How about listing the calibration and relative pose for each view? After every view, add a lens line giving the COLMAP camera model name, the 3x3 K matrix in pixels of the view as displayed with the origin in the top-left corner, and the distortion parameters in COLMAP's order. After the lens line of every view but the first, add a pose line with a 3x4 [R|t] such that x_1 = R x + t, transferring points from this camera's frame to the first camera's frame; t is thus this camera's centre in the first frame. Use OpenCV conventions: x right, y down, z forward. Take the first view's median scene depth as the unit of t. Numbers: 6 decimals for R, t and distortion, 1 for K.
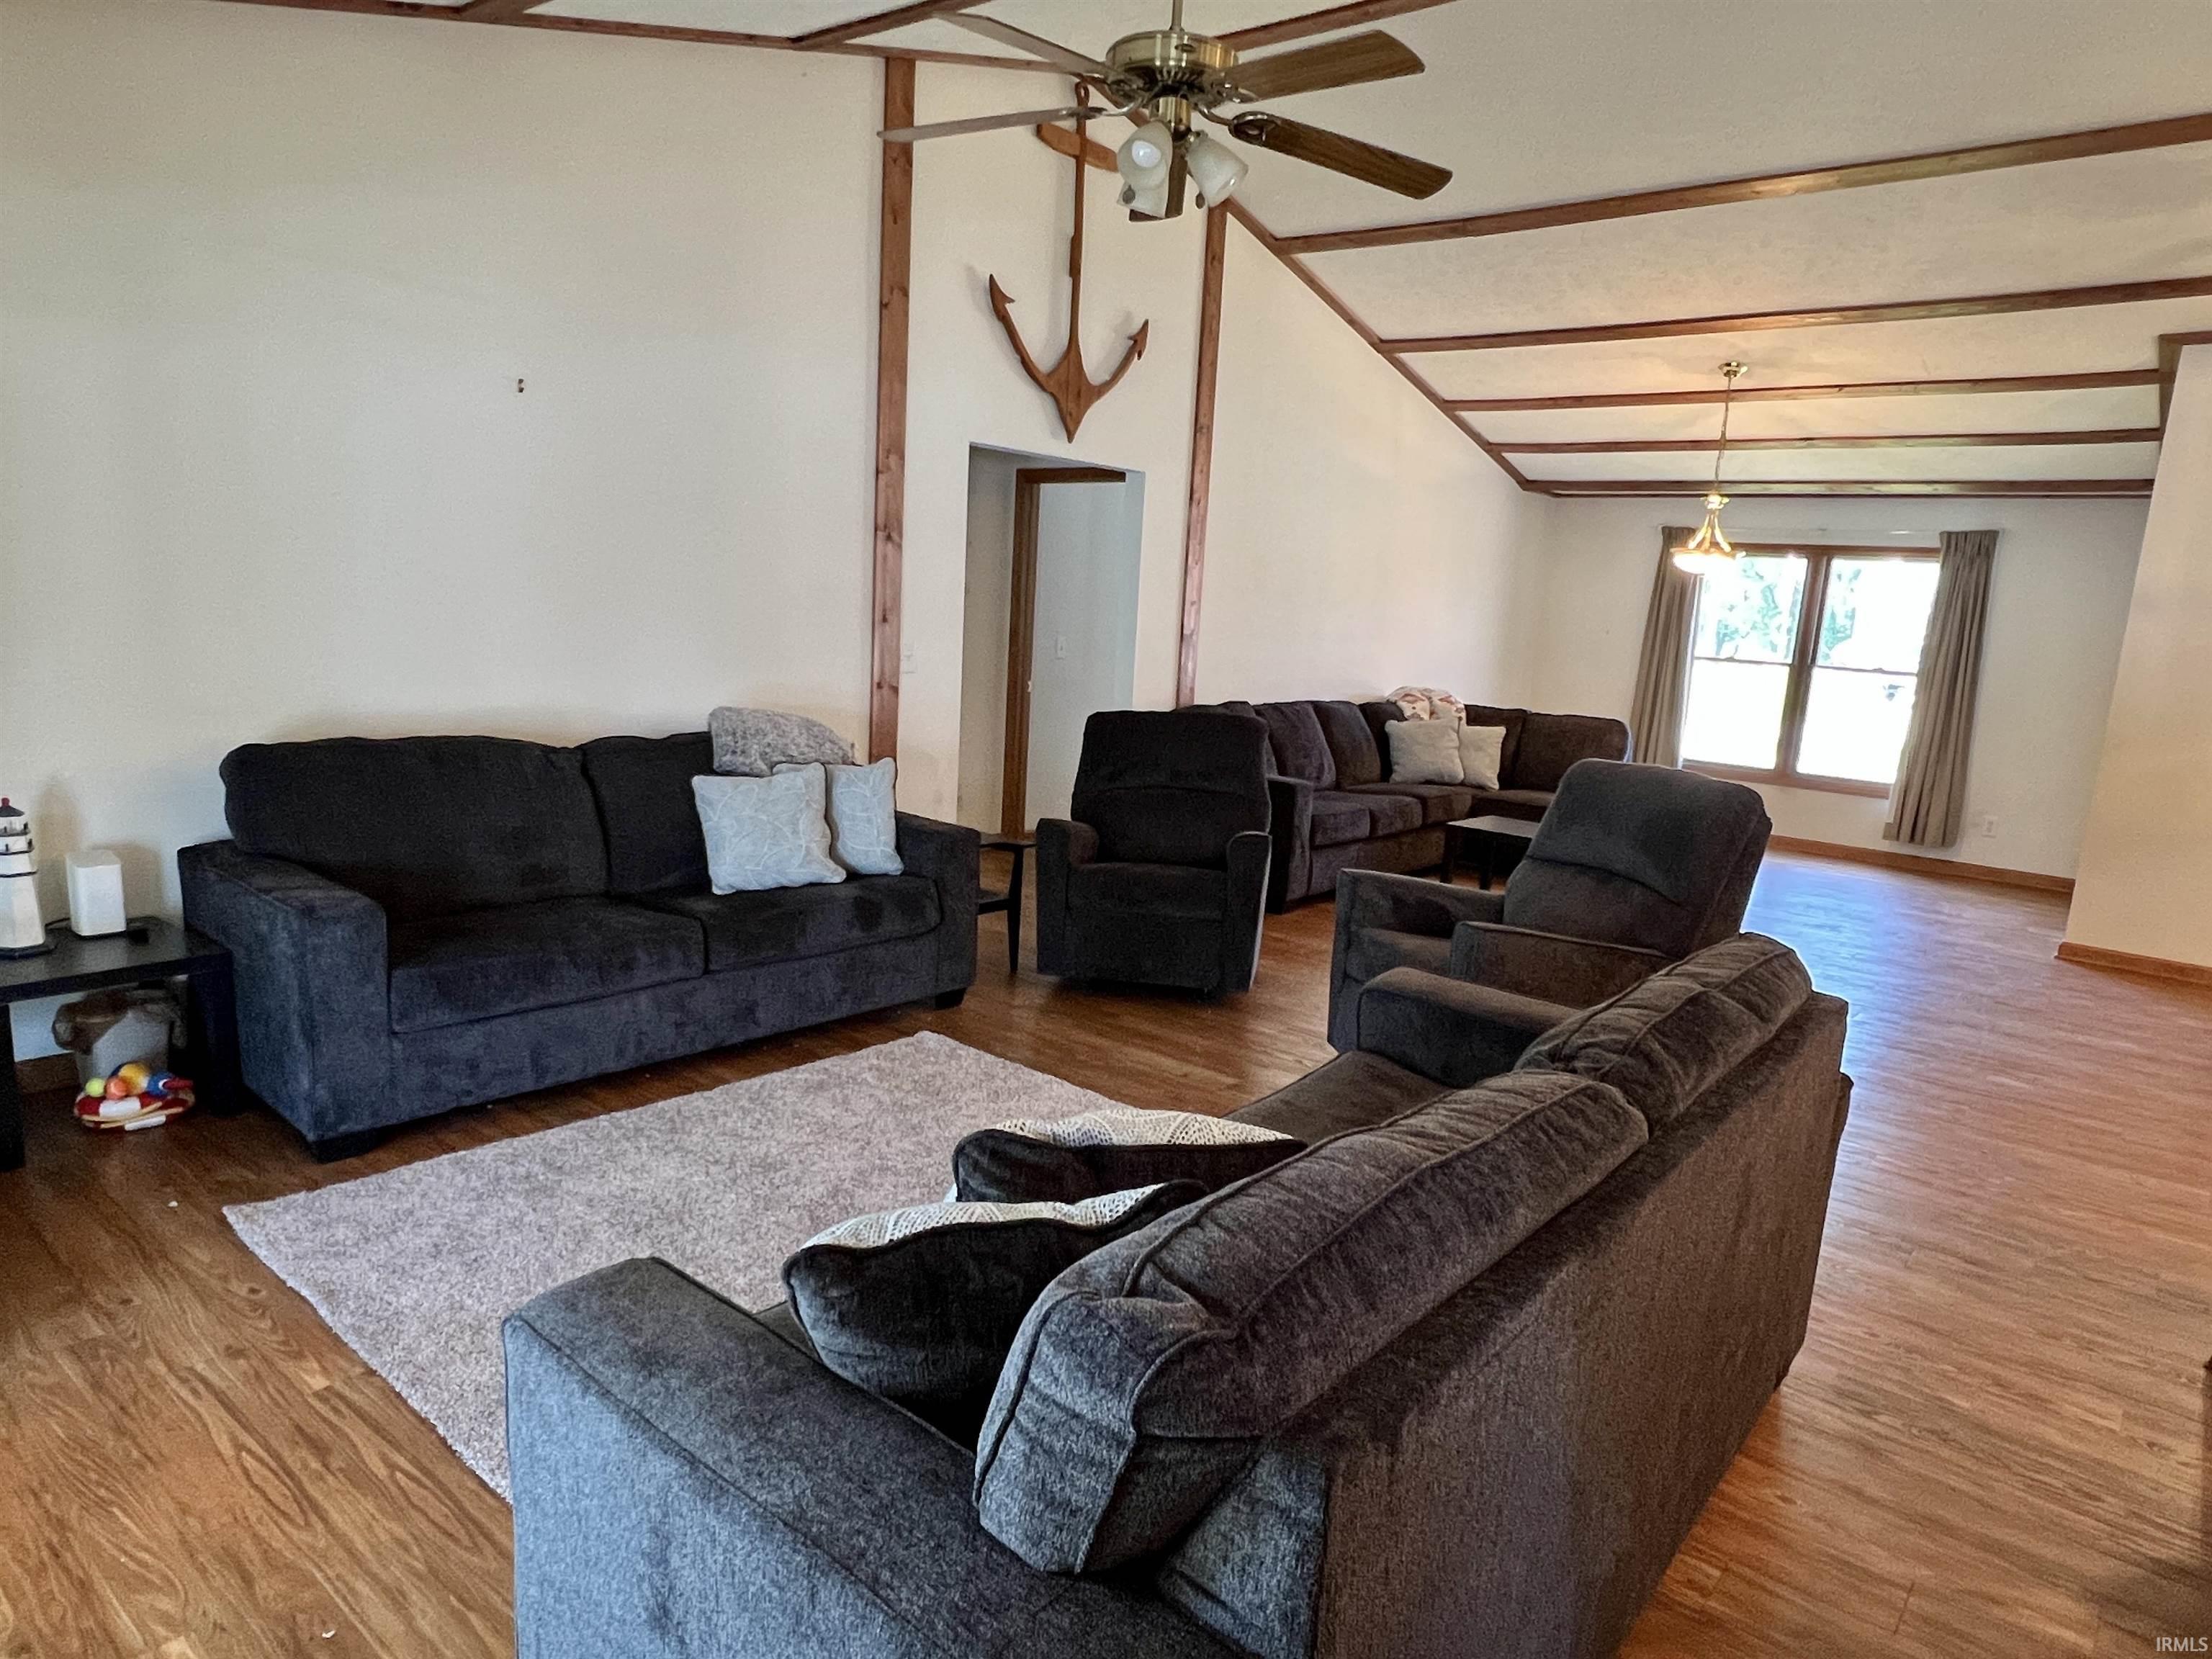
lens RADIAL K [[1364.3, 0, 1101.6], [0, 1364.3, 849.5], [0, 0, 1]] dist [0.000306, 0.000730]
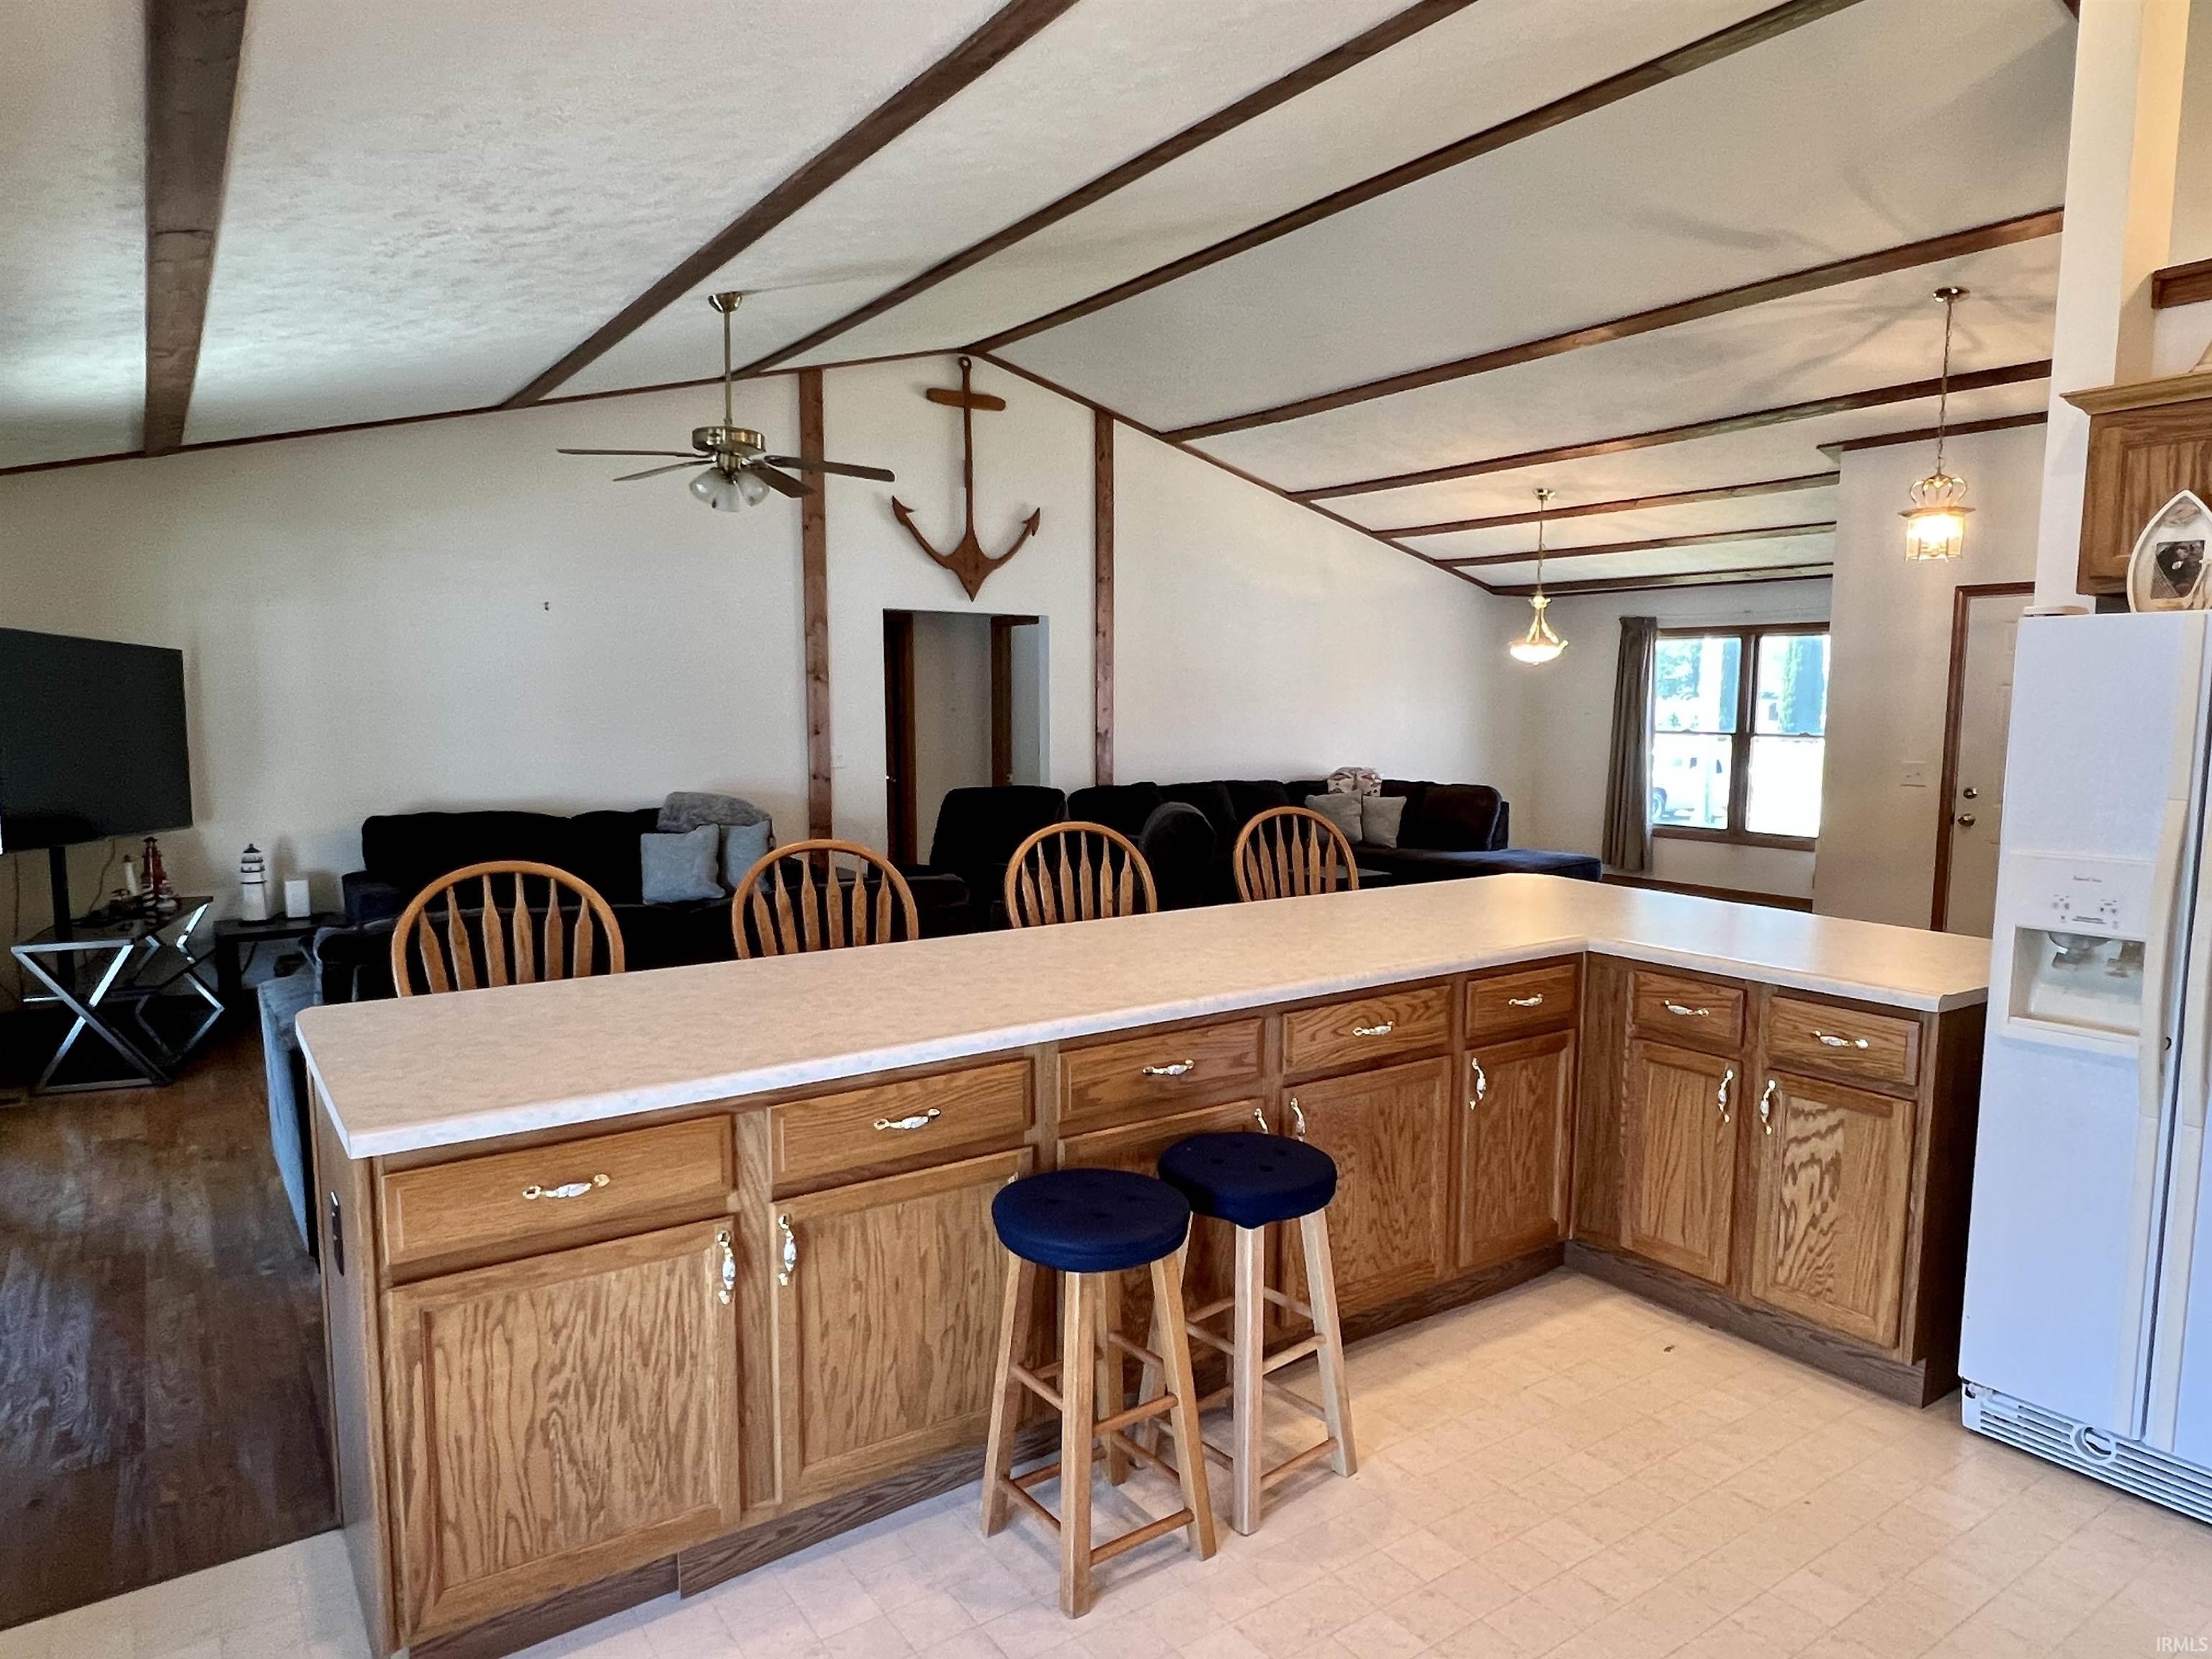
lens RADIAL K [[1378.5, 0, 1101.0], [0, 1378.5, 849.1], [0, 0, 1]] dist [-0.001199, 0.002787]
pose [[0.962831, -0.027519, -0.268699, 0.425748], [0.004527, 0.996301, -0.085816, 0.068656], [0.270067, 0.081410, 0.959394, -0.267189]]
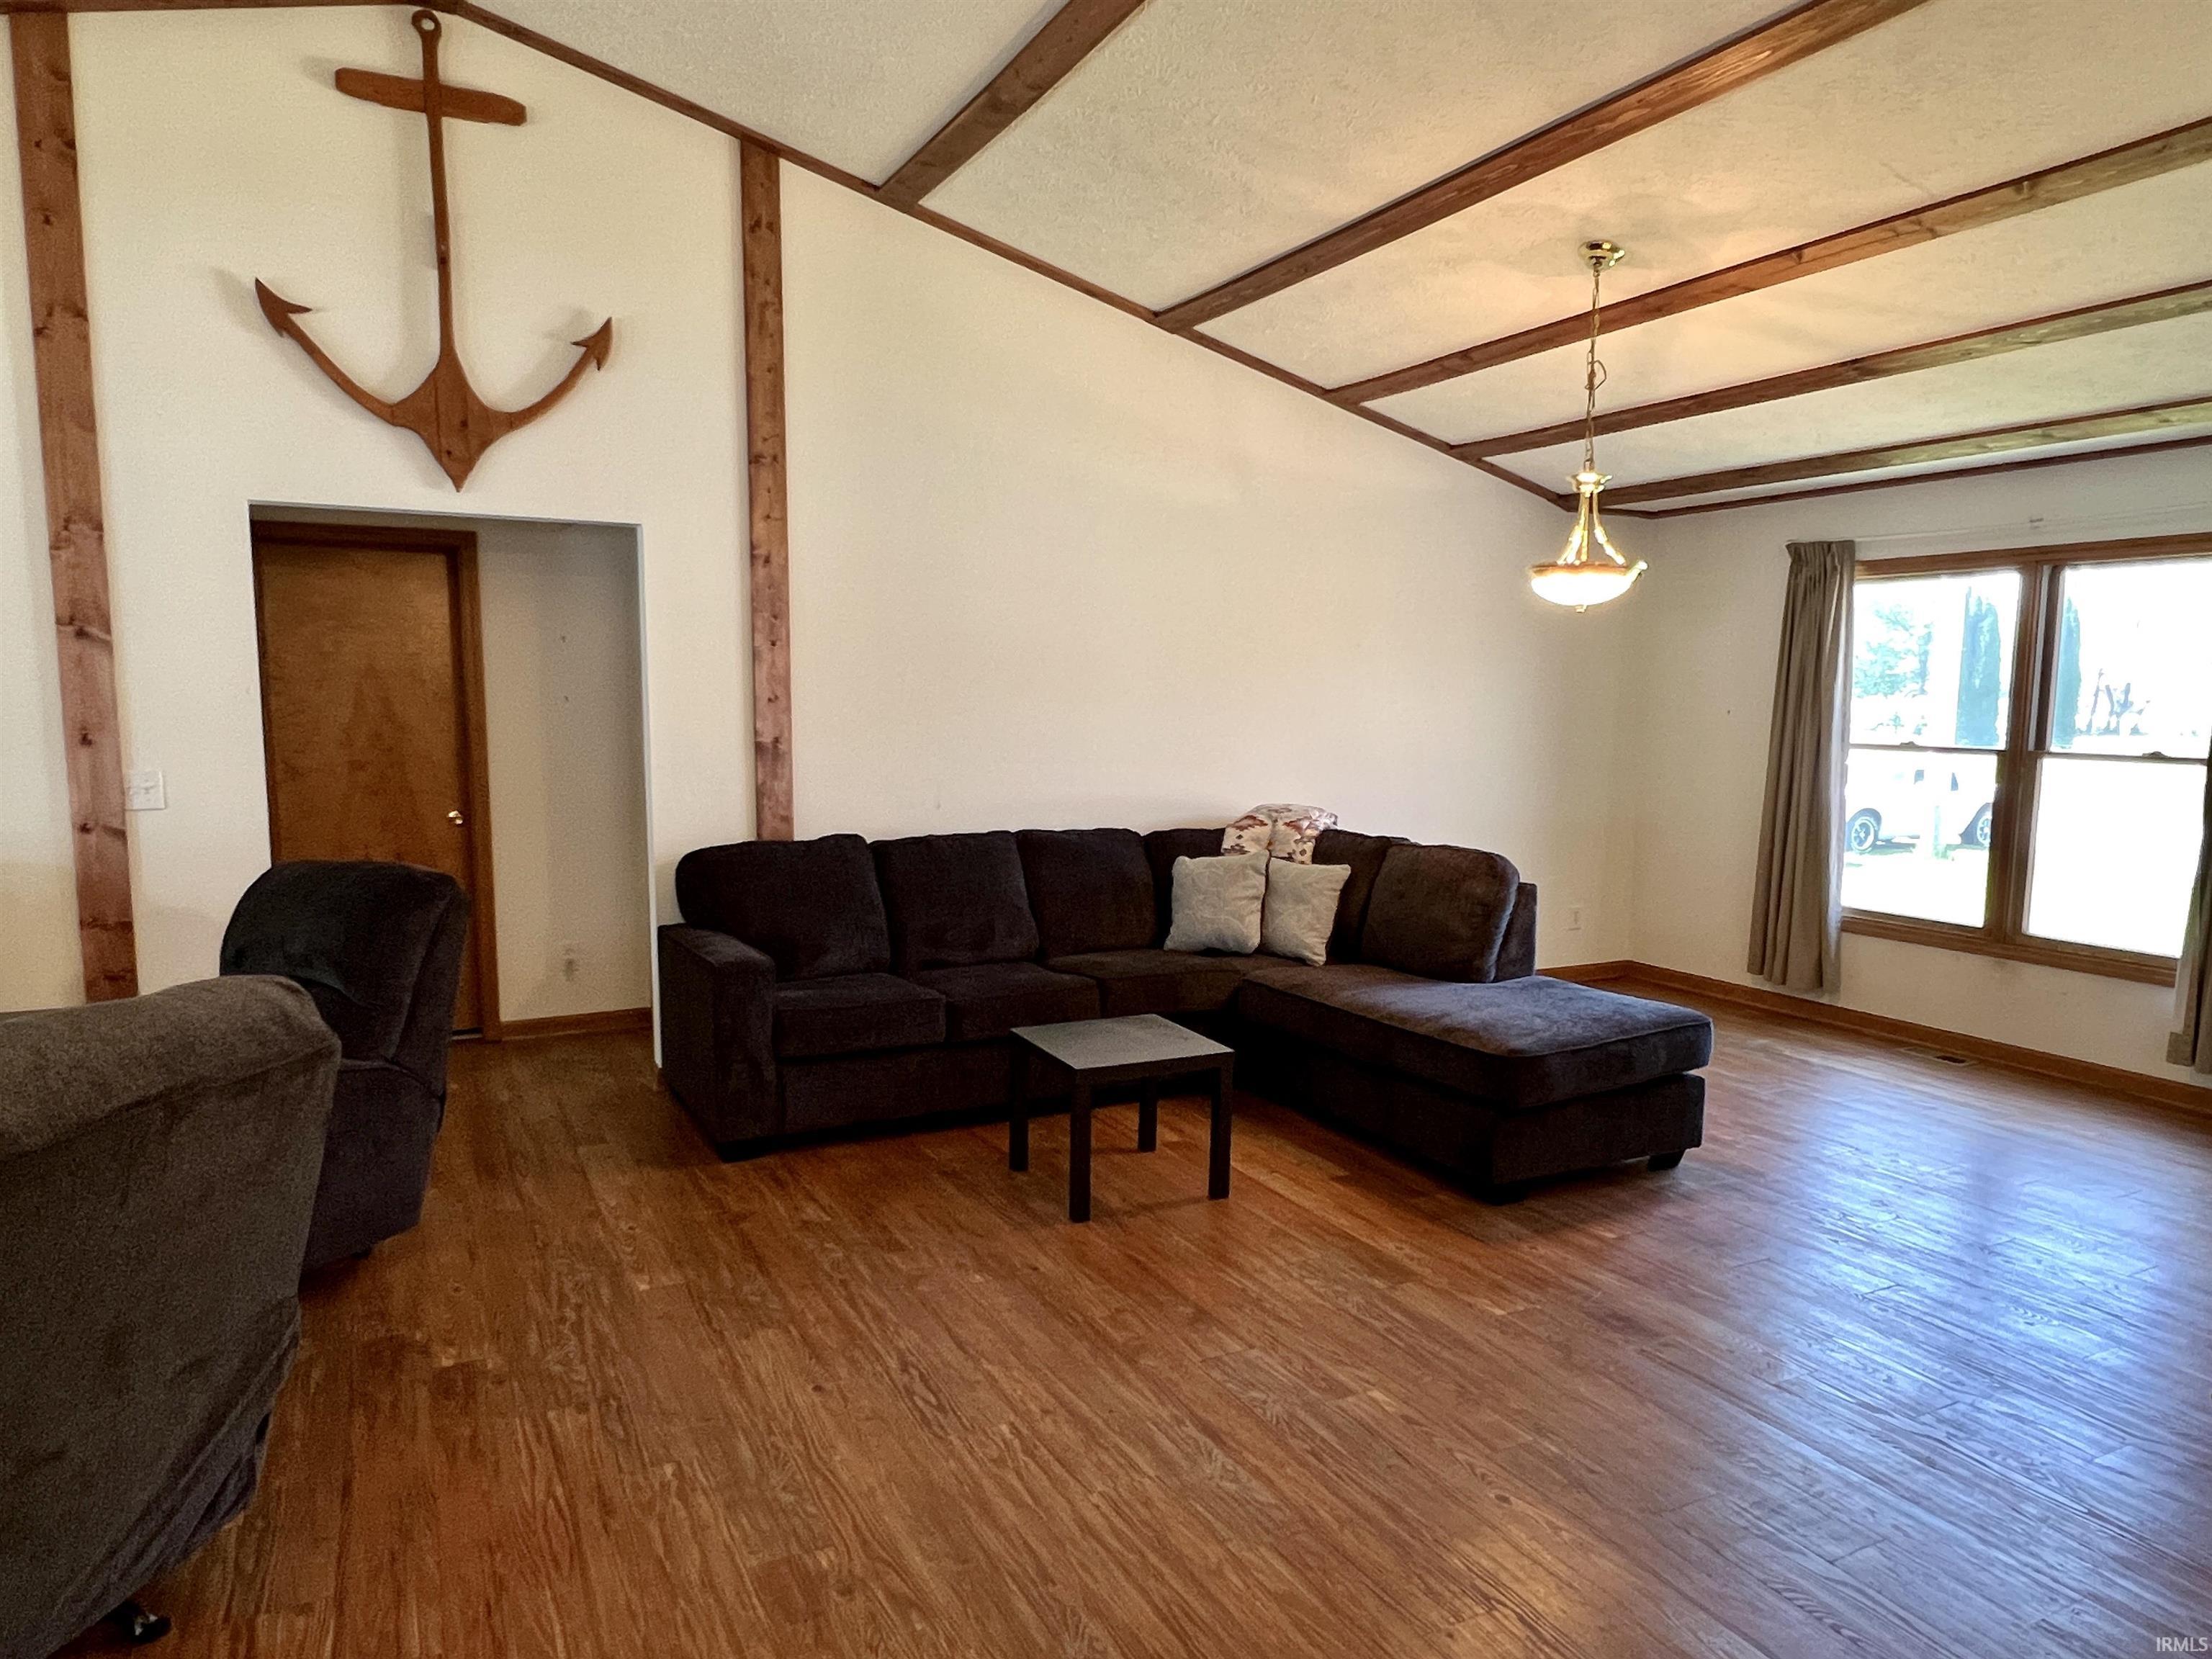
lens RADIAL K [[1378.5, 0, 1101.0], [0, 1378.5, 849.1], [0, 0, 1]] dist [-0.001199, 0.002787]
pose [[0.920801, -0.009458, -0.389918, 0.519519], [-0.024383, 0.996355, -0.081749, -0.048861], [0.389269, 0.084782, 0.917214, 0.420991]]
